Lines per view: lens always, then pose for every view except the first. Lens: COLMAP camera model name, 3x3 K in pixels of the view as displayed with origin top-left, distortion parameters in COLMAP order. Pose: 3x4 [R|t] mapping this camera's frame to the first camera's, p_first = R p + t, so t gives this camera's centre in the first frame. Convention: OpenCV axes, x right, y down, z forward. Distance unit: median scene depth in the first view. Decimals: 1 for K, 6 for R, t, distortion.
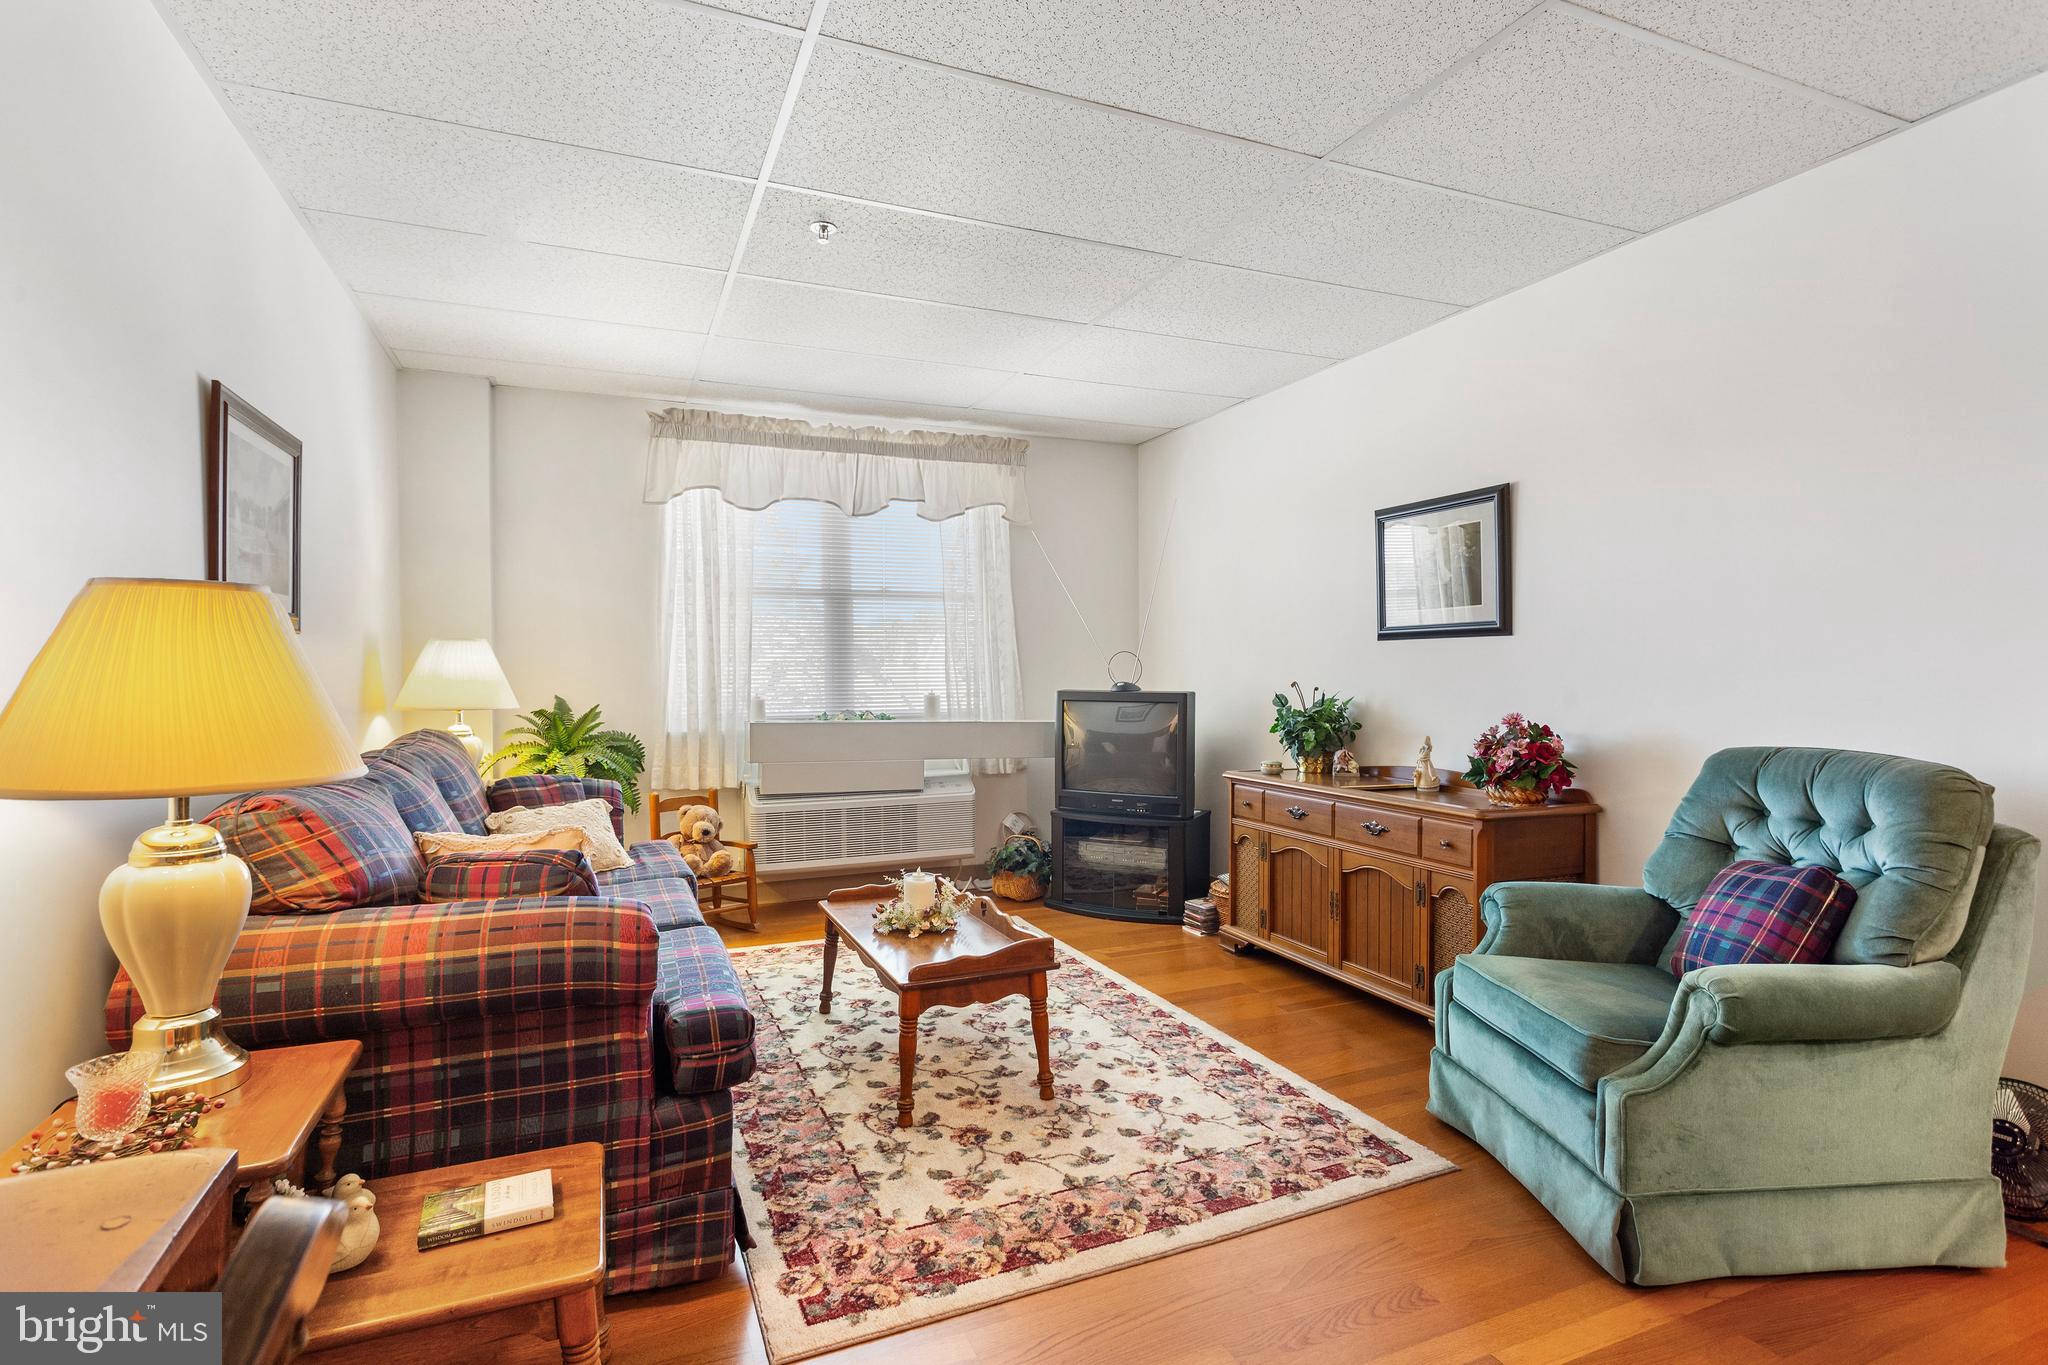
lens RADIAL K [[991.9, 0, 1024.0], [0, 991.9, 682.5], [0, 0, 1]] dist [-0.001174, -0.000036]
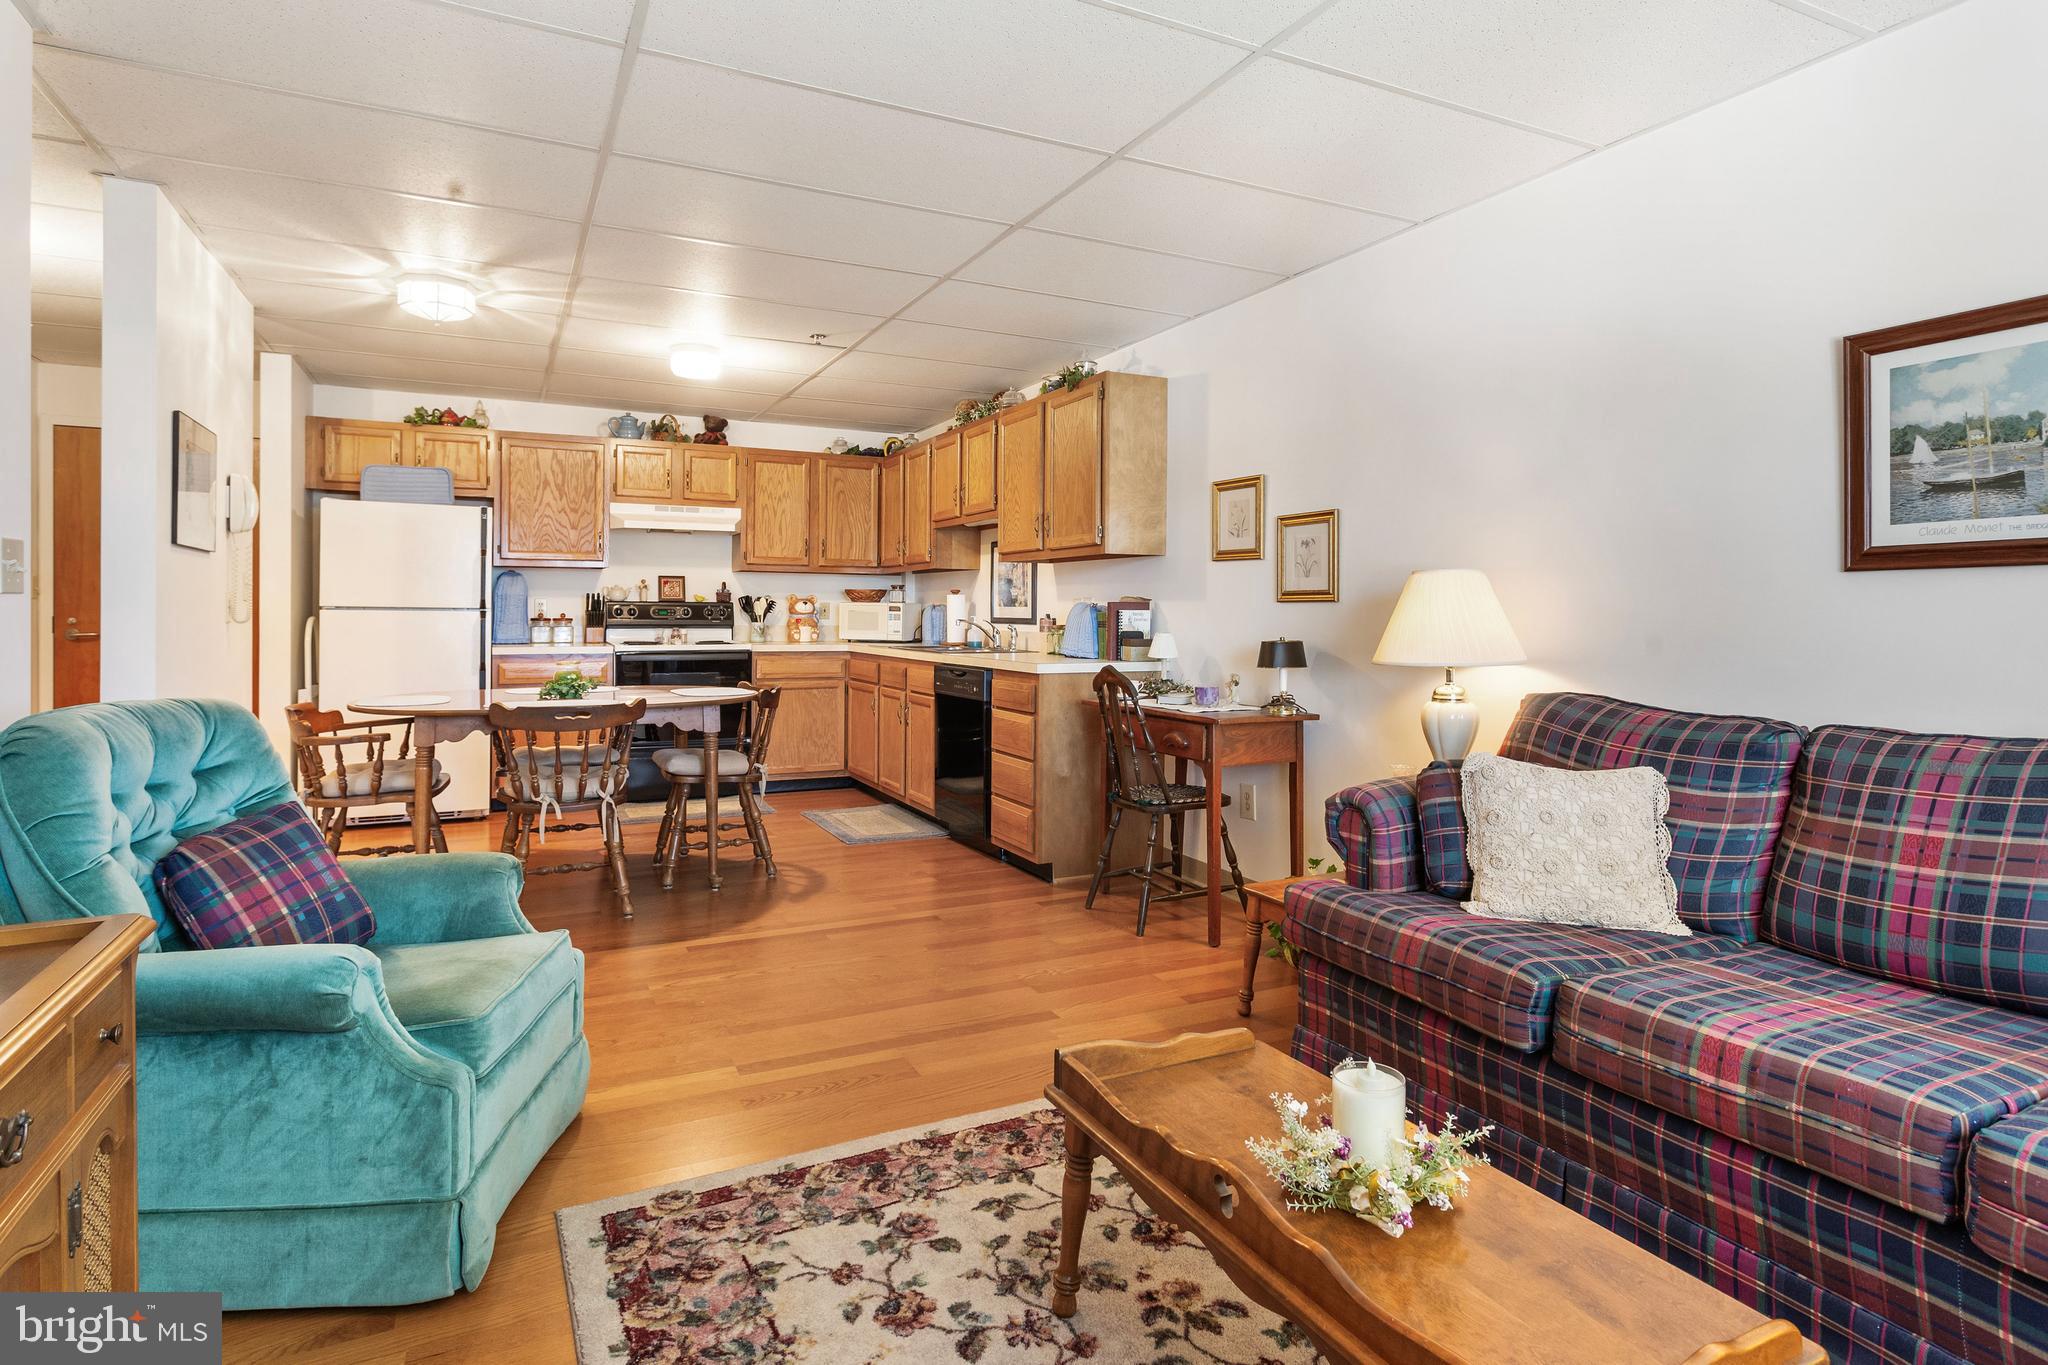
lens RADIAL K [[1120.7, 0, 1052.8], [0, 1120.7, 610.0], [0, 0, 1]] dist [-0.000809, -0.000054]
pose [[-0.997565, -0.002885, -0.069676, 0.087159], [-0.004114, 0.999838, 0.017504, -0.028337], [0.069615, 0.017748, -0.997416, 1.842026]]
